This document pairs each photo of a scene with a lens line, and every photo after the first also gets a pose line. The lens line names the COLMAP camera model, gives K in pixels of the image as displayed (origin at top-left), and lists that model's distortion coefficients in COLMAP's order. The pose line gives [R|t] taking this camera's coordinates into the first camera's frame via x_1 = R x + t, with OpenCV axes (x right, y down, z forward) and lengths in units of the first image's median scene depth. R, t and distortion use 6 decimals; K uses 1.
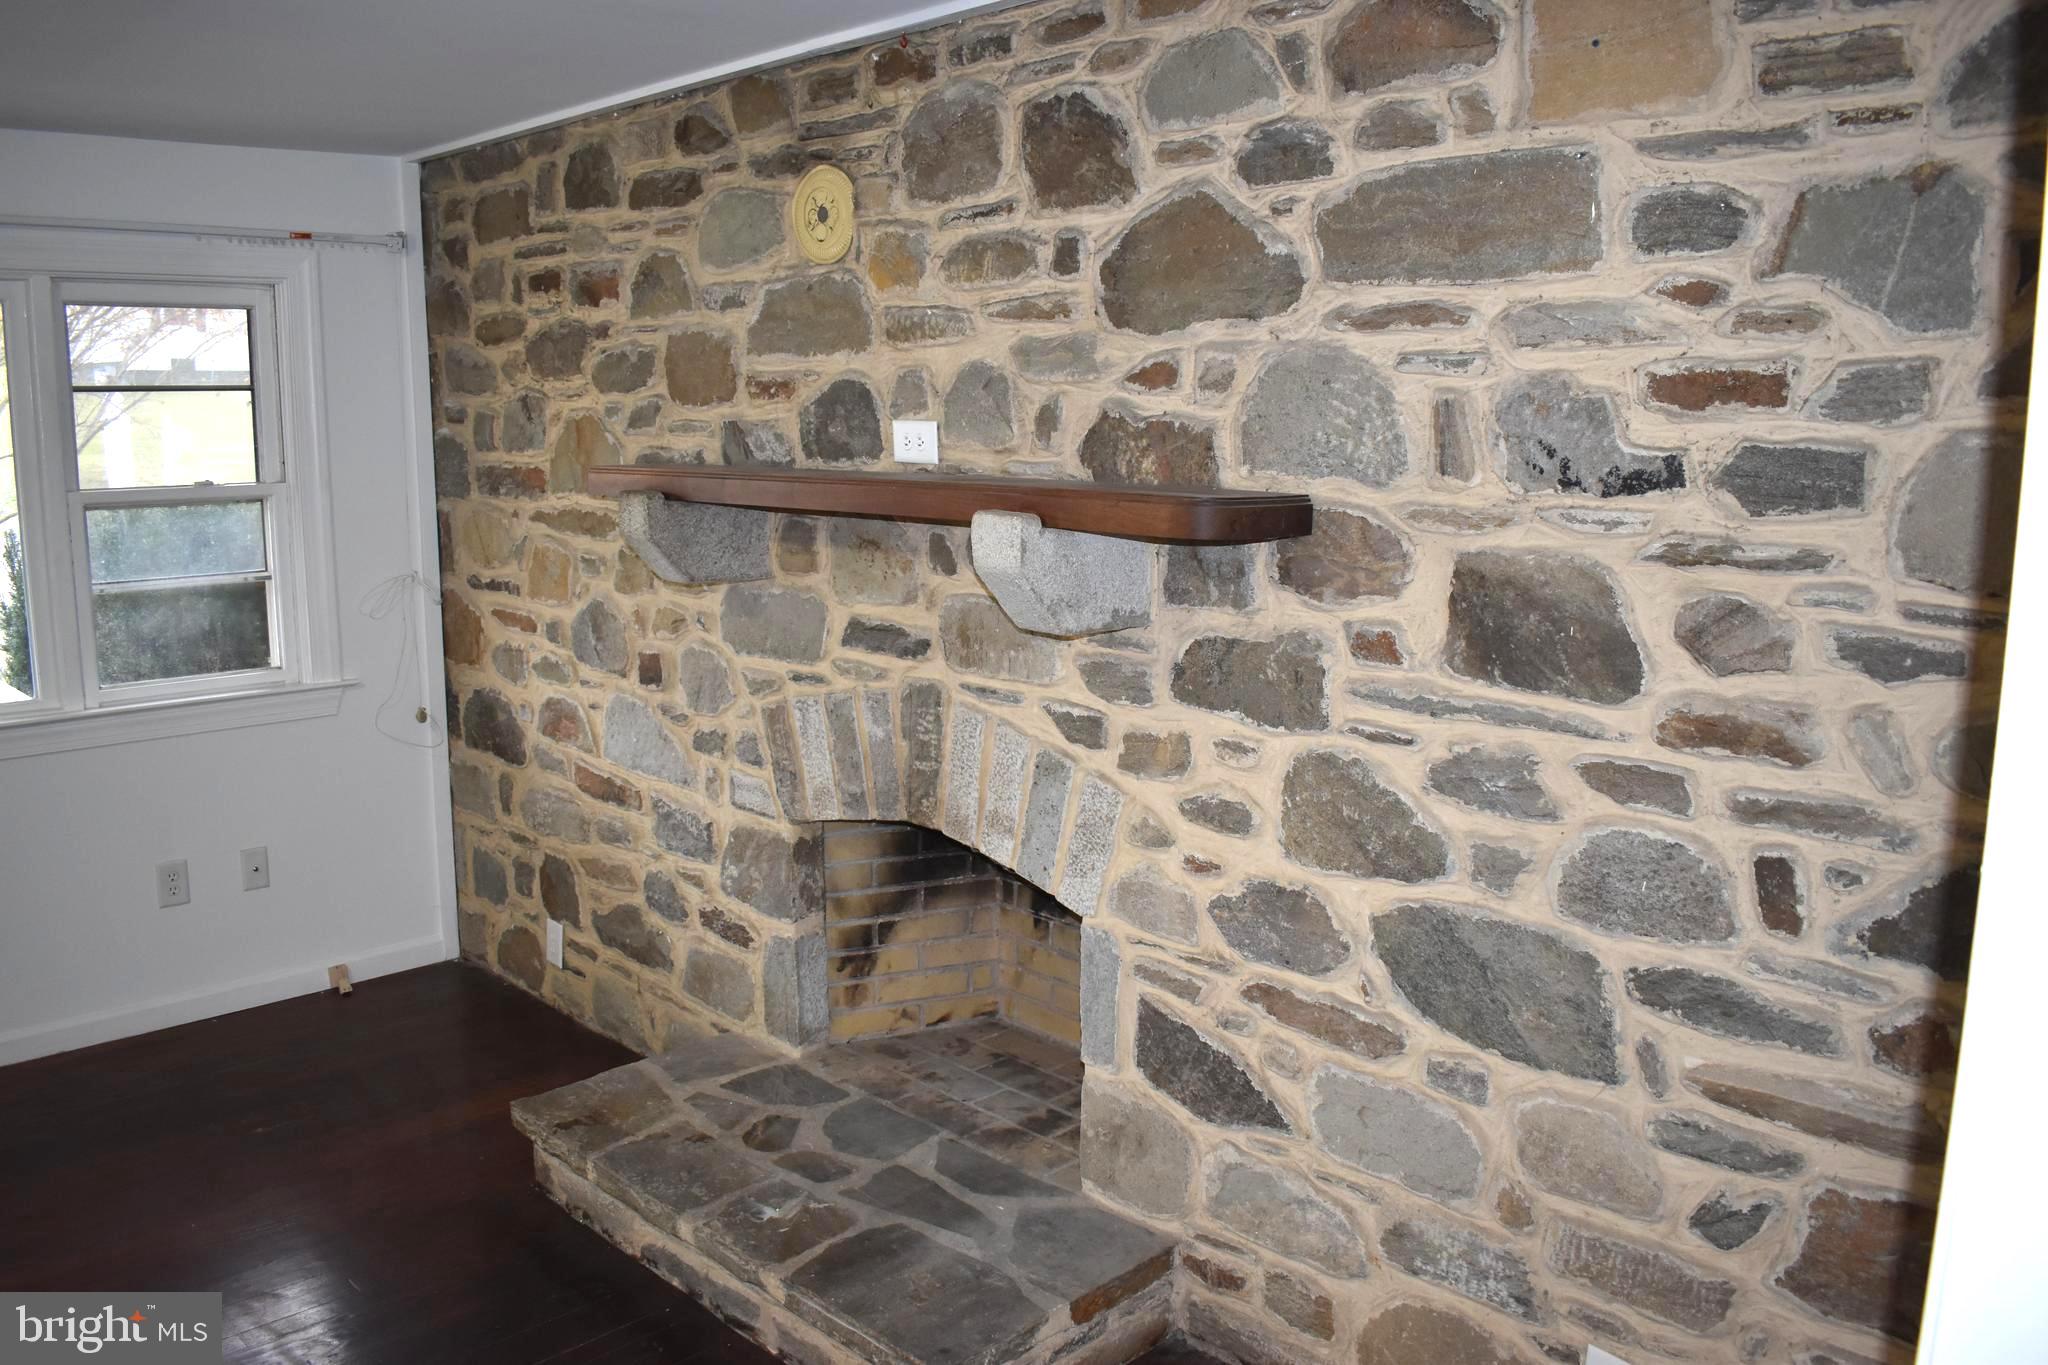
lens RADIAL K [[1597.7, 0, 1024.0], [0, 1597.7, 682.5], [0, 0, 1]] dist [-0.094680, 0.014588]
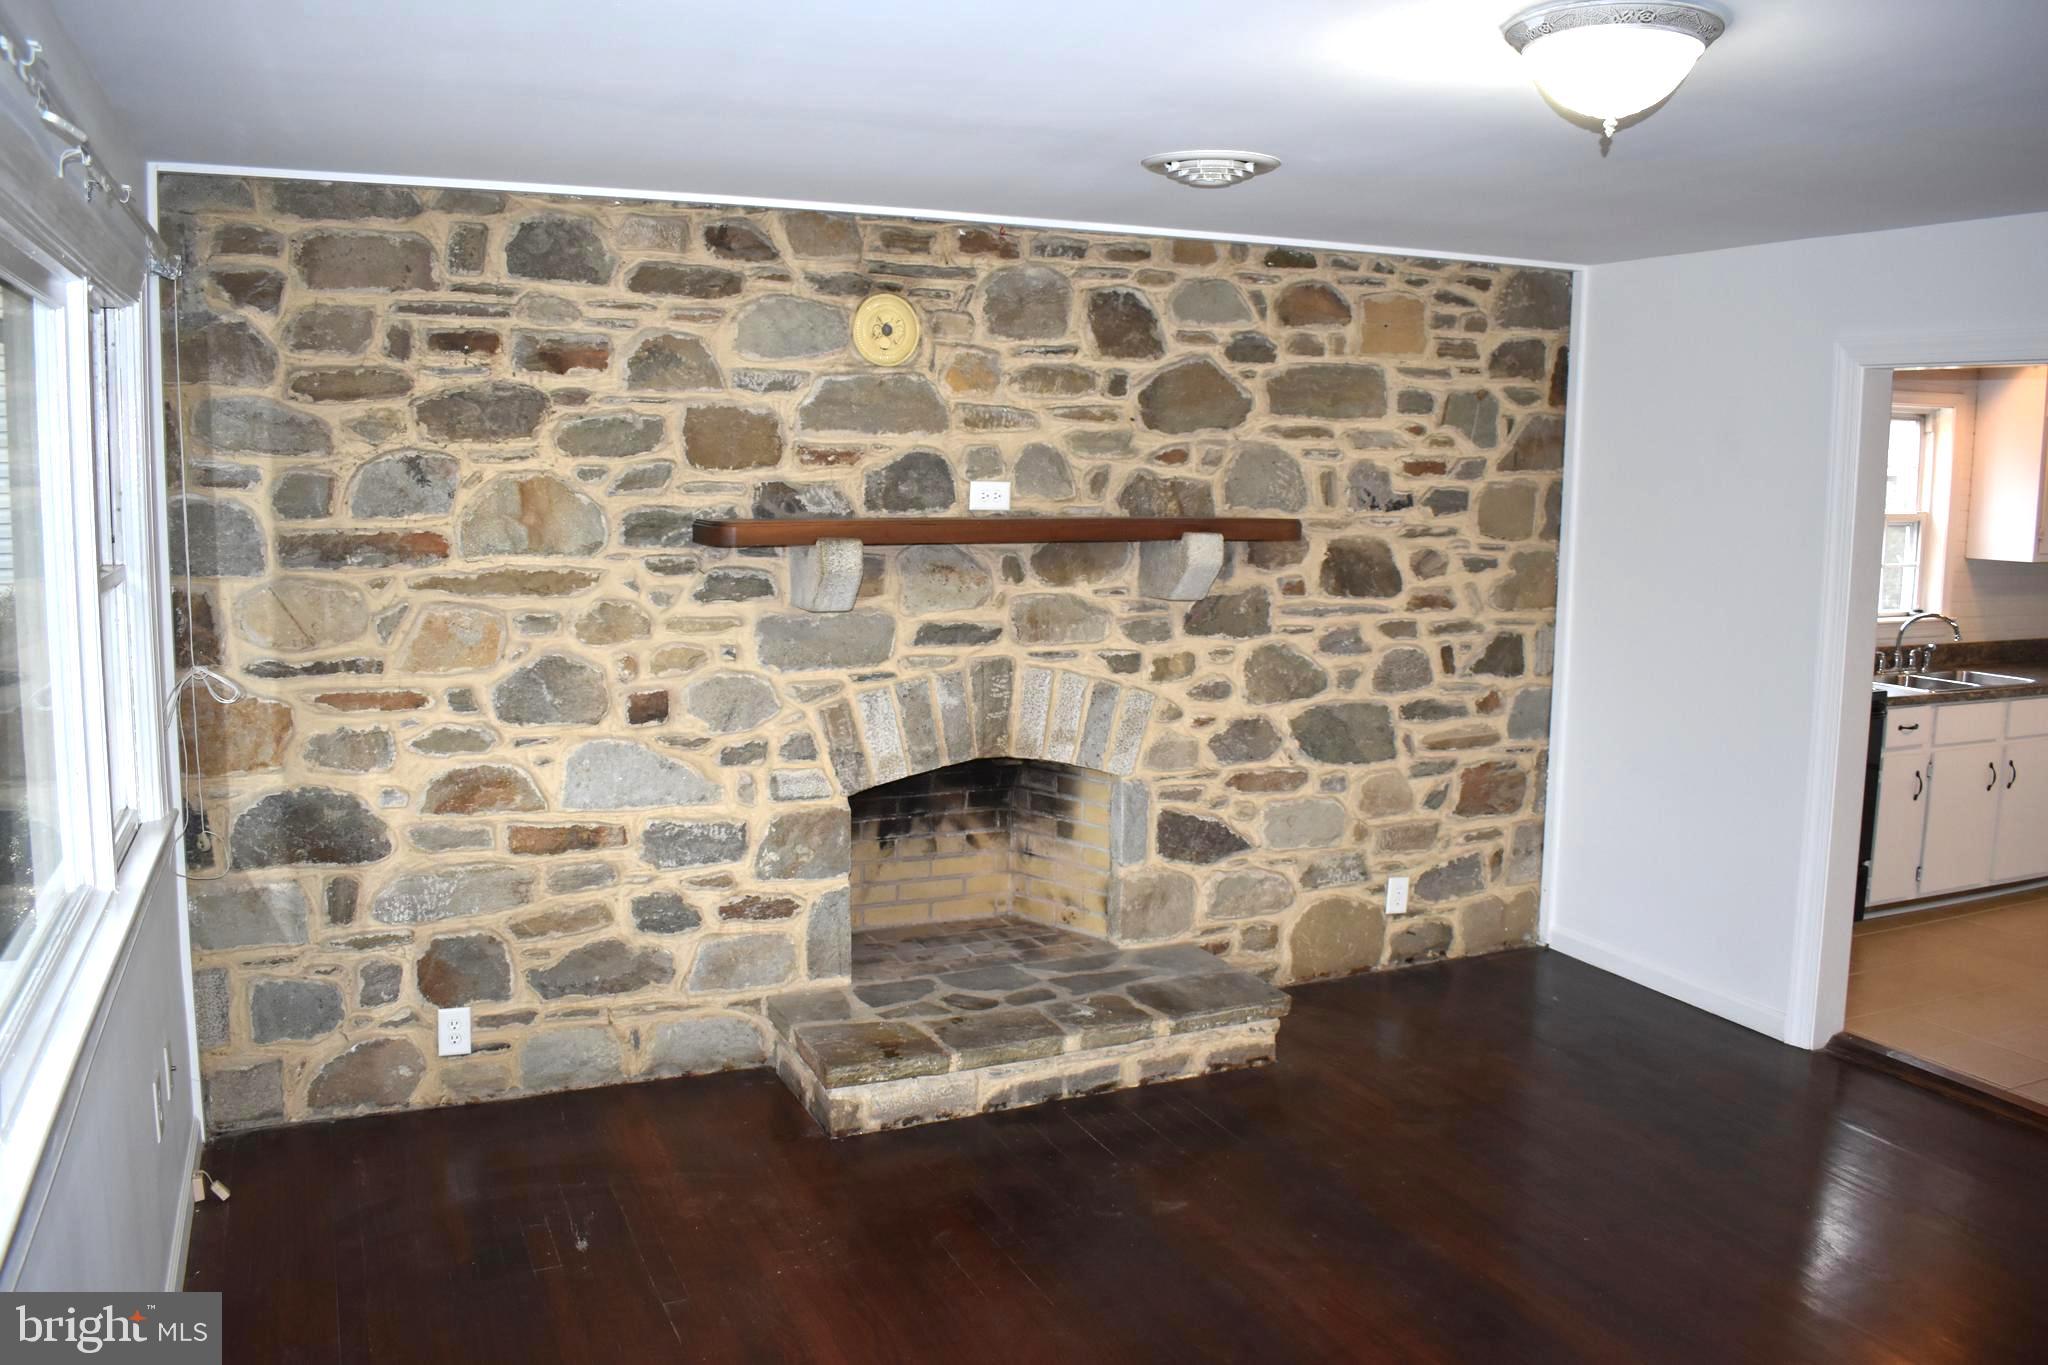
lens RADIAL K [[1597.7, 0, 1024.0], [0, 1597.7, 682.5], [0, 0, 1]] dist [-0.094680, 0.014588]
pose [[0.352452, -0.123728, 0.927615, -1.679081], [0.150367, 0.985830, 0.074361, -0.098559], [-0.923671, 0.113274, 0.366062, 0.516097]]
